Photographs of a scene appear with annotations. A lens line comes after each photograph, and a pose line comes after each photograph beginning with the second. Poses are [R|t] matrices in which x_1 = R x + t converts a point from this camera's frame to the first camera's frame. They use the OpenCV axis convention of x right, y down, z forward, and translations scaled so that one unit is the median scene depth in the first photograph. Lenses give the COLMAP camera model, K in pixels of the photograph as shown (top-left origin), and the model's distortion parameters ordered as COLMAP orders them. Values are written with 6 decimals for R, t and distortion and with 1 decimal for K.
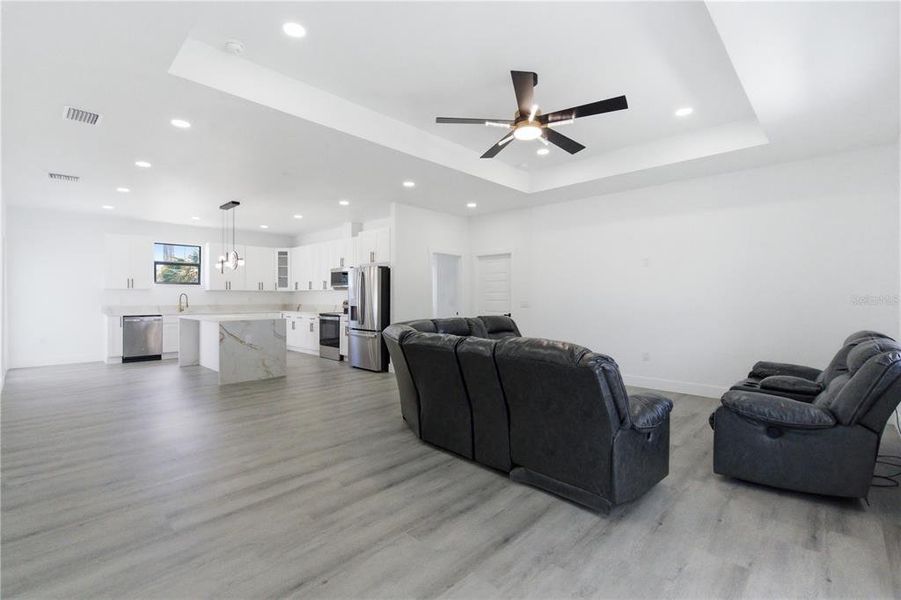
lens RADIAL K [[404.5, 0, 449.2], [0, 404.5, 299.3], [0, 0, 1]] dist [-0.001067, -0.000160]
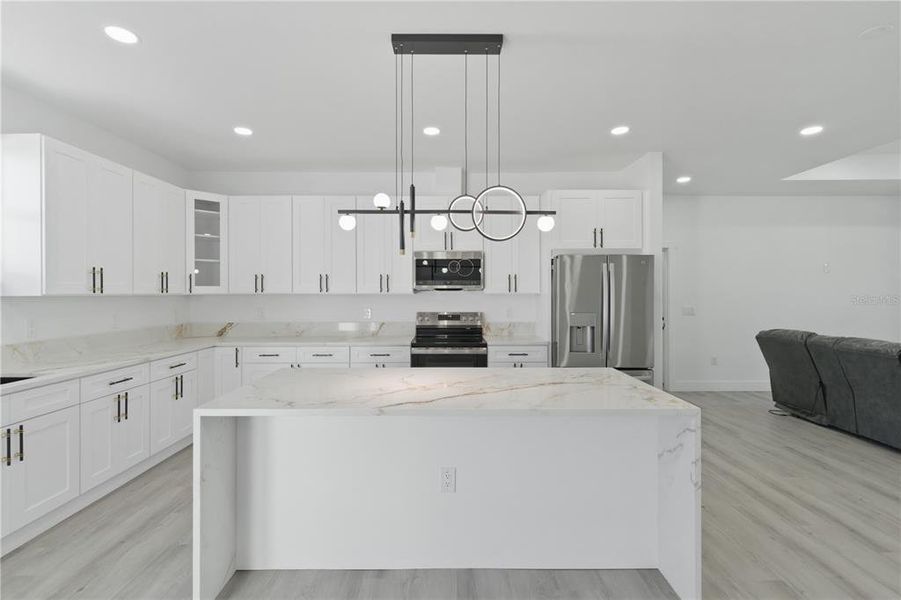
lens RADIAL K [[410.5, 0, 449.3], [0, 410.5, 291.7], [0, 0, 1]] dist [-0.000185, -0.000114]
pose [[0.719276, -0.002508, 0.694720, -0.731818], [0.007159, 0.999967, -0.003802, -0.027804], [-0.694687, 0.007708, 0.719270, 0.719048]]
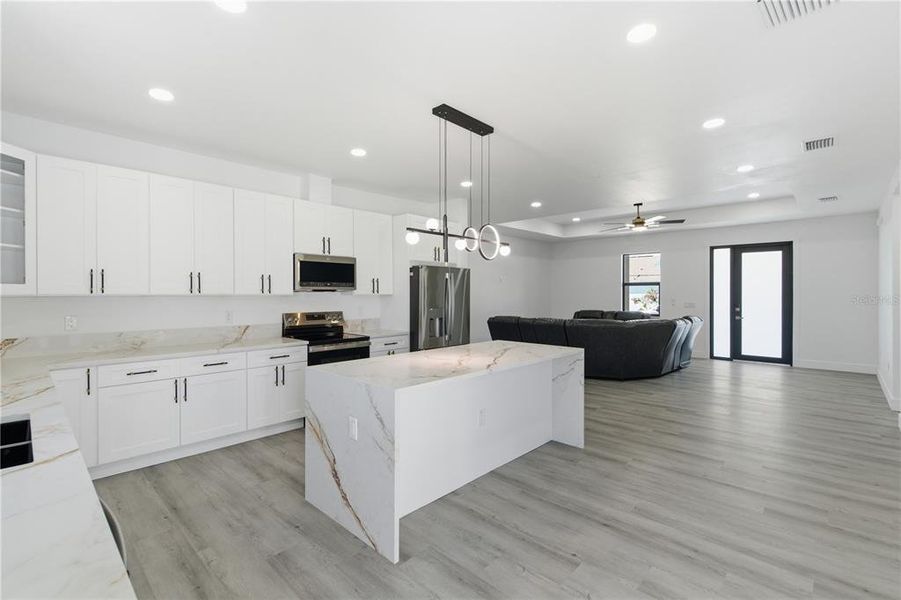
lens RADIAL K [[409.9, 0, 451.2], [0, 409.9, 294.7], [0, 0, 1]] dist [0.000445, -0.000273]
pose [[-0.008797, -0.005587, 0.999946, -0.968993], [0.006698, 0.999962, 0.005646, -0.029395], [-0.999939, 0.006747, -0.008759, 0.965580]]
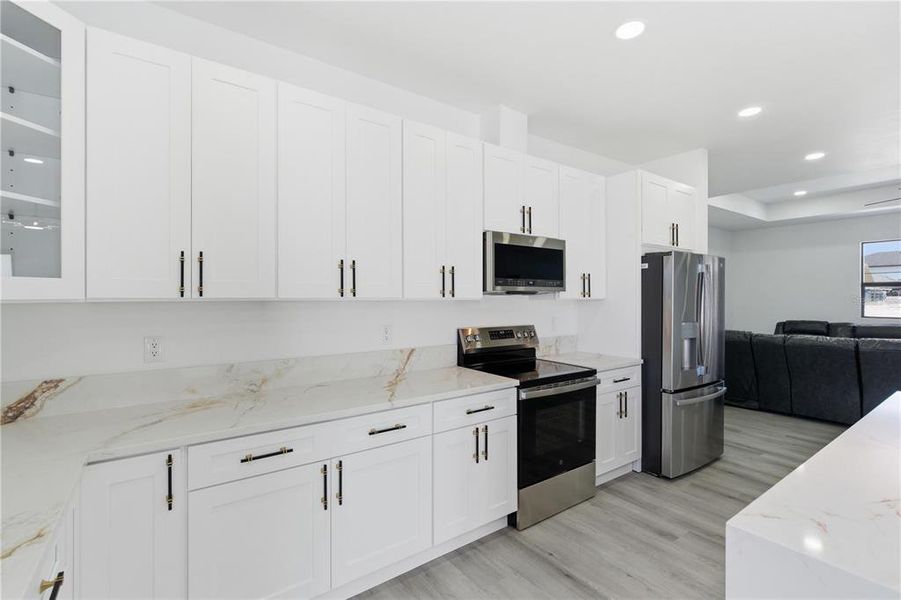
lens RADIAL K [[409.9, 0, 451.2], [0, 409.9, 294.7], [0, 0, 1]] dist [0.000445, -0.000273]
pose [[0.180820, 0.002257, 0.983514, -0.720468], [0.005108, 0.999982, -0.003234, -0.030606], [-0.983503, 0.005608, 0.180806, 1.160568]]
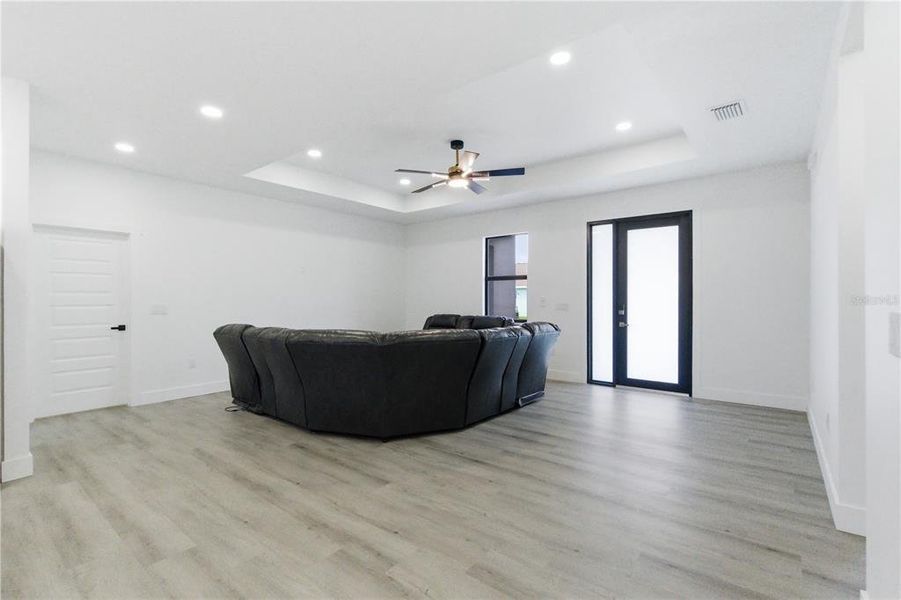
lens RADIAL K [[412.1, 0, 450.5], [0, 412.1, 300.0], [0, 0, 1]] dist [-0.001638, -0.000263]
pose [[-0.098867, -0.002502, 0.995098, -0.577317], [0.006651, 0.999973, 0.003175, -0.004423], [-0.995078, 0.006932, -0.098848, 0.551529]]
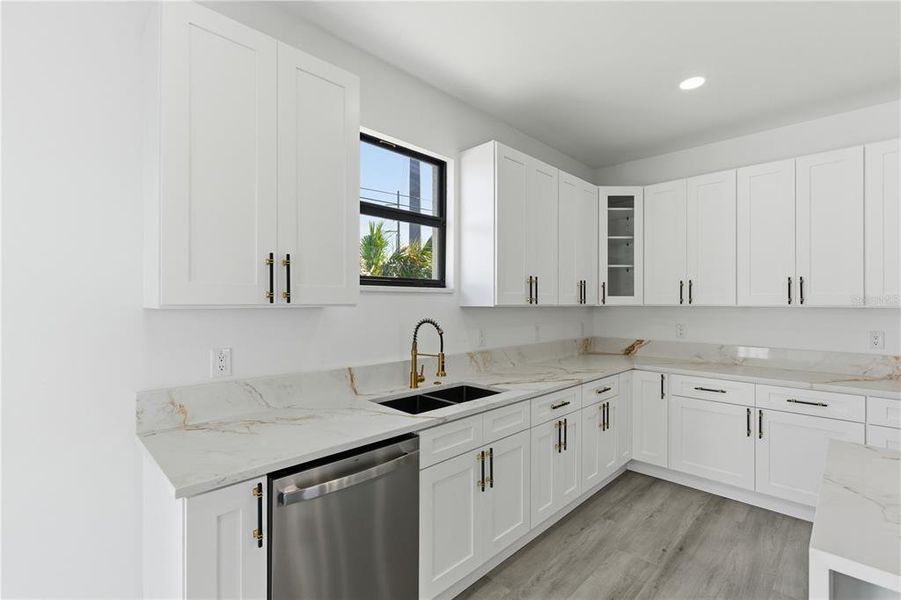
lens RADIAL K [[407.7, 0, 449.6], [0, 407.7, 302.7], [0, 0, 1]] dist [0.002129, 0.000059]
pose [[0.999869, 0.002164, -0.016021, -0.773347], [-0.002268, 0.999976, -0.006477, -0.028831], [0.016007, 0.006513, 0.999851, 0.883510]]
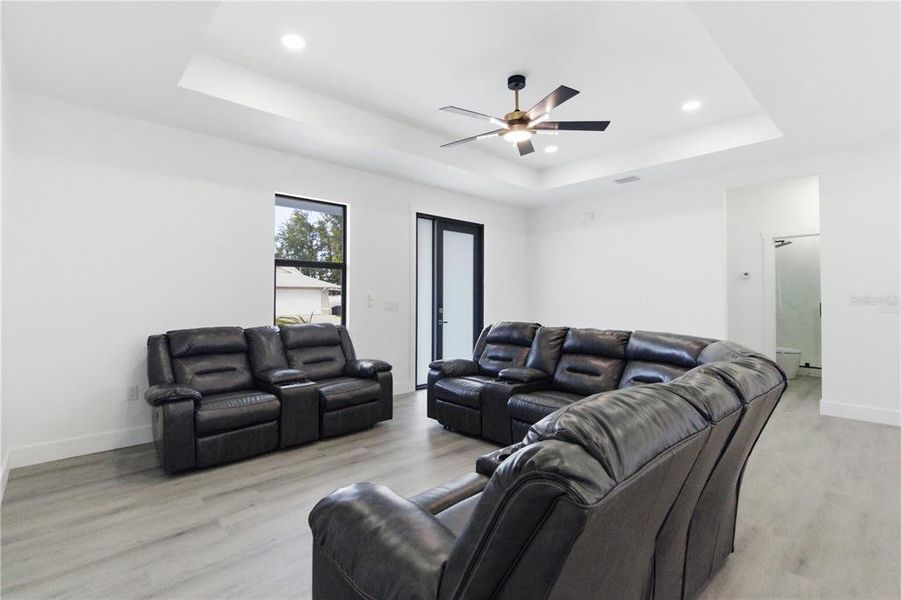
lens RADIAL K [[412.1, 0, 450.5], [0, 412.1, 300.0], [0, 0, 1]] dist [-0.001638, -0.000263]
pose [[-0.998623, -0.012448, 0.050954, 0.132303], [-0.011308, 0.999681, 0.022603, -0.013842], [-0.051219, 0.021996, -0.998445, 0.959024]]
